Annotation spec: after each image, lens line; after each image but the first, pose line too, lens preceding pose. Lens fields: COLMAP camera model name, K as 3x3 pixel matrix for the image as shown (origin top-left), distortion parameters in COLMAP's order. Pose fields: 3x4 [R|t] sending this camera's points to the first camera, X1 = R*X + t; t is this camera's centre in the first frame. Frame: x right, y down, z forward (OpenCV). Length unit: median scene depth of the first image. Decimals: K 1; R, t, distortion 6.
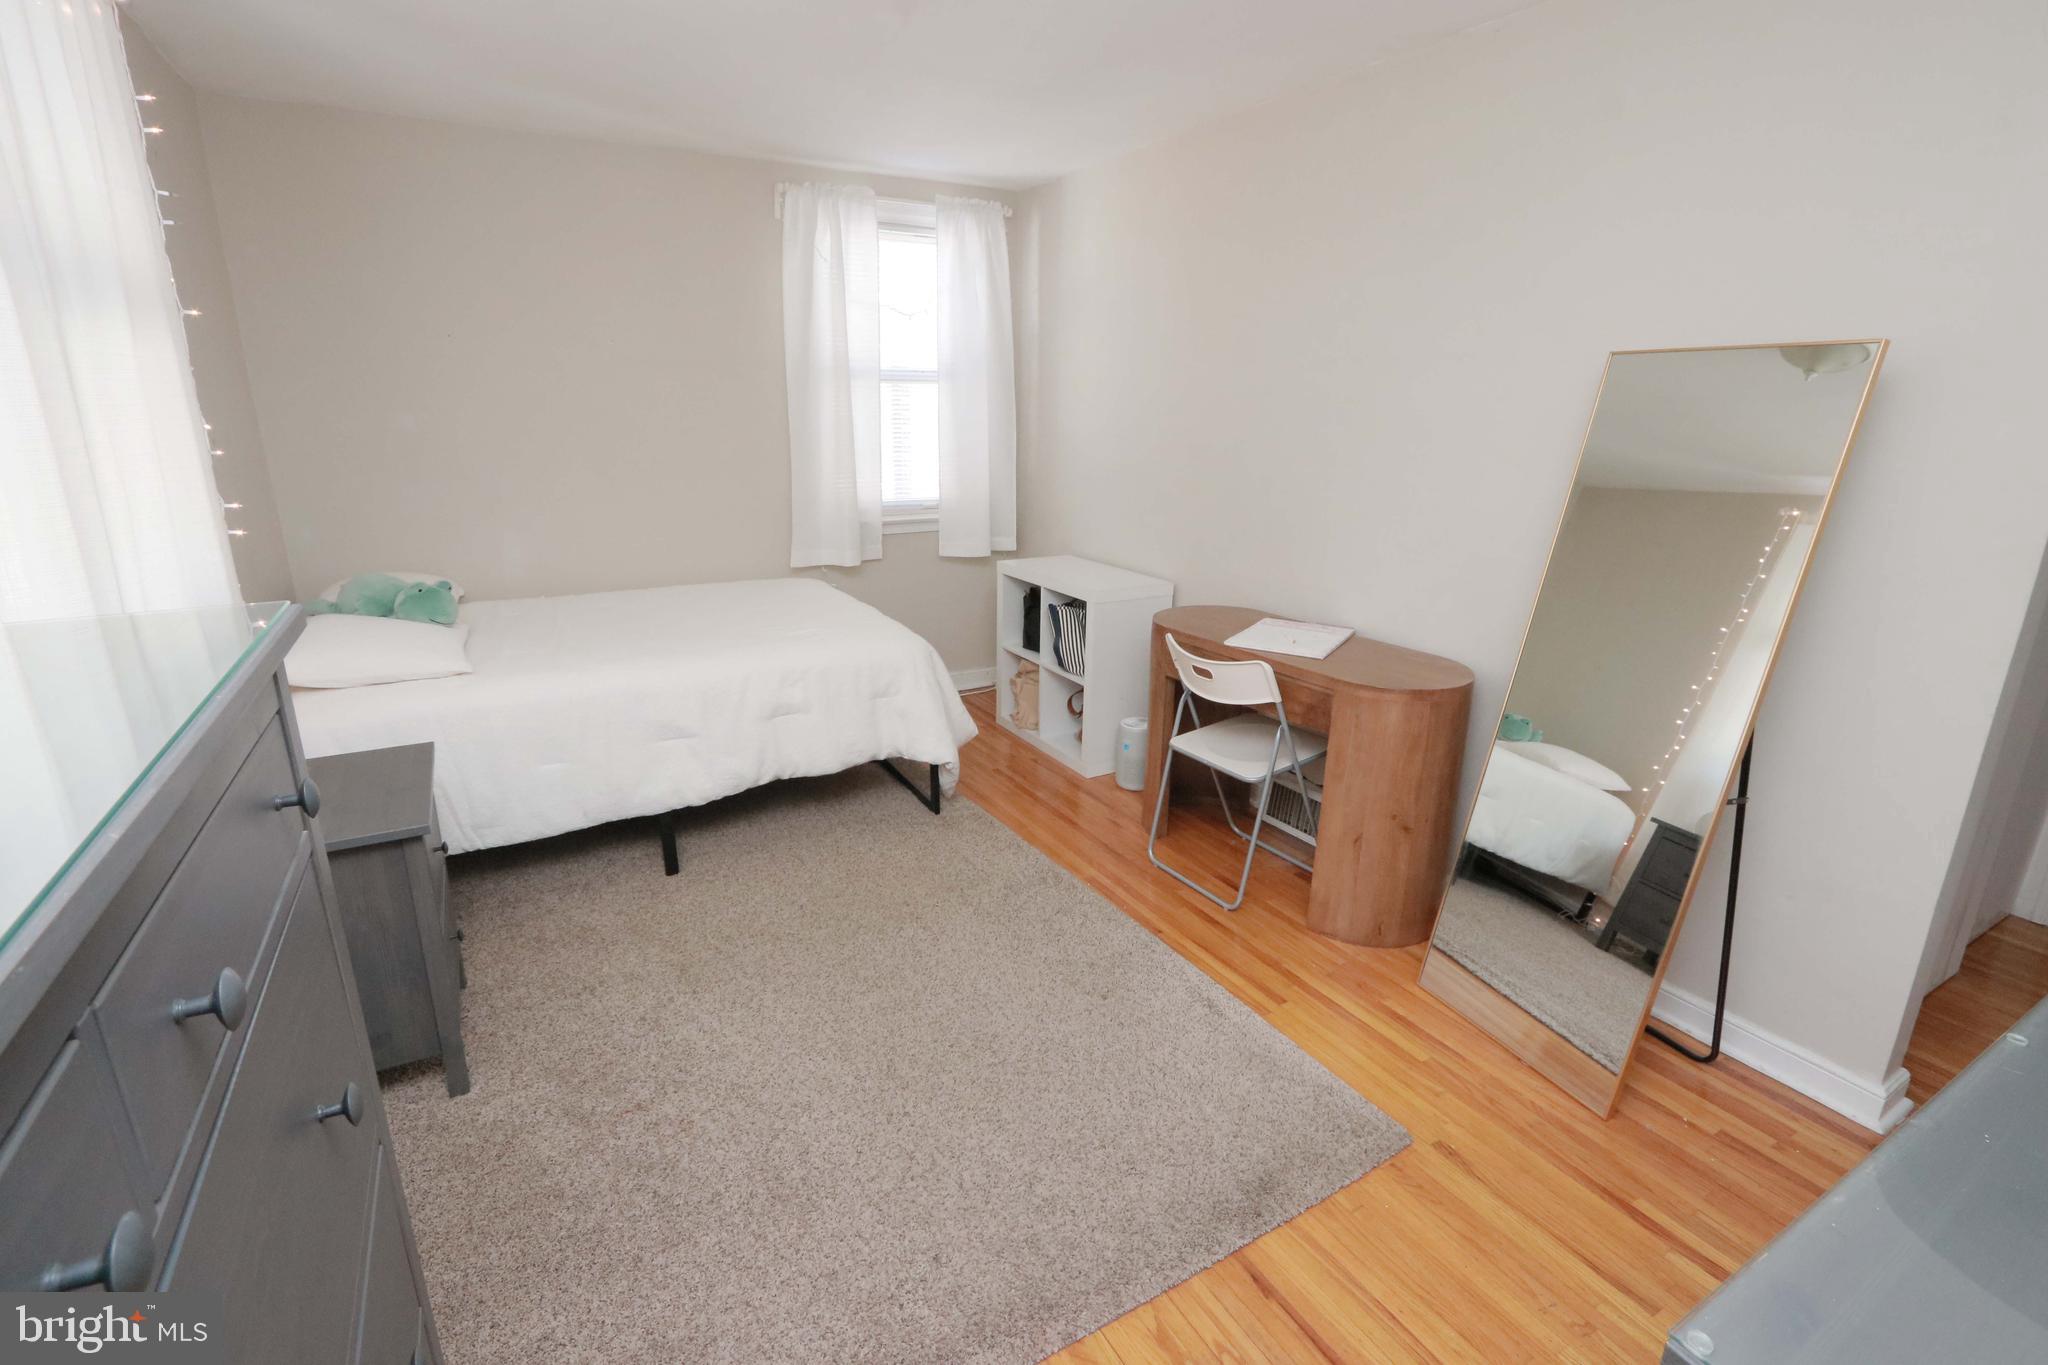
lens RADIAL K [[942.4, 0, 1028.1], [0, 942.4, 679.8], [0, 0, 1]] dist [-0.022424, 0.004569]
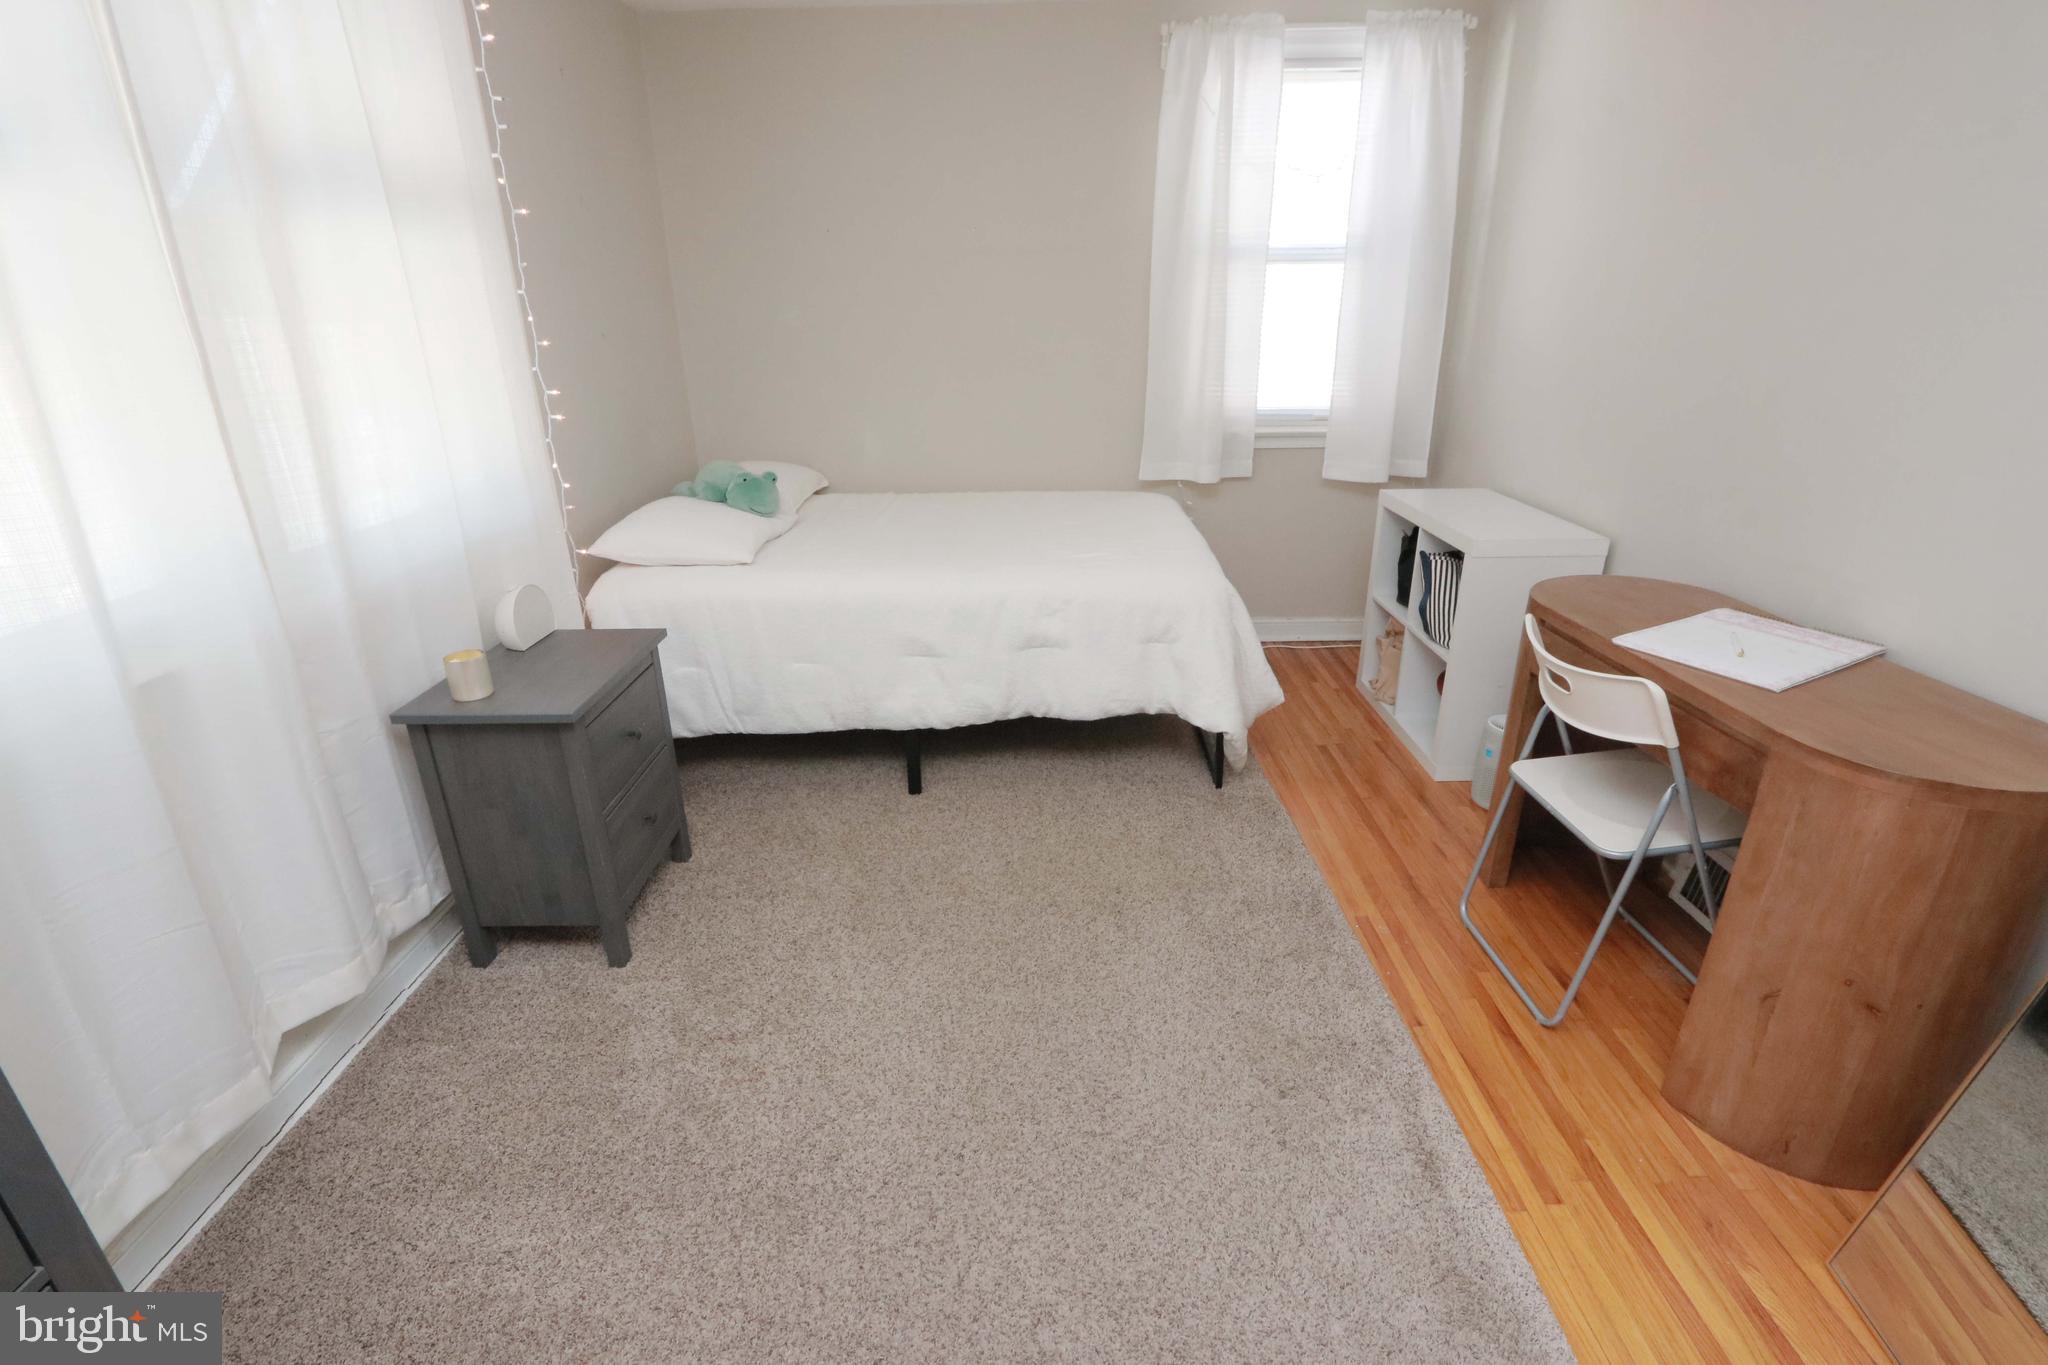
lens RADIAL K [[942.4, 0, 1022.8], [0, 942.4, 680.1], [0, 0, 1]] dist [-0.022424, 0.004569]
pose [[0.862153, 0.164862, -0.479076, 0.171236], [-0.119866, 0.985105, 0.123286, -0.042773], [0.492265, -0.048867, 0.869072, 0.228185]]
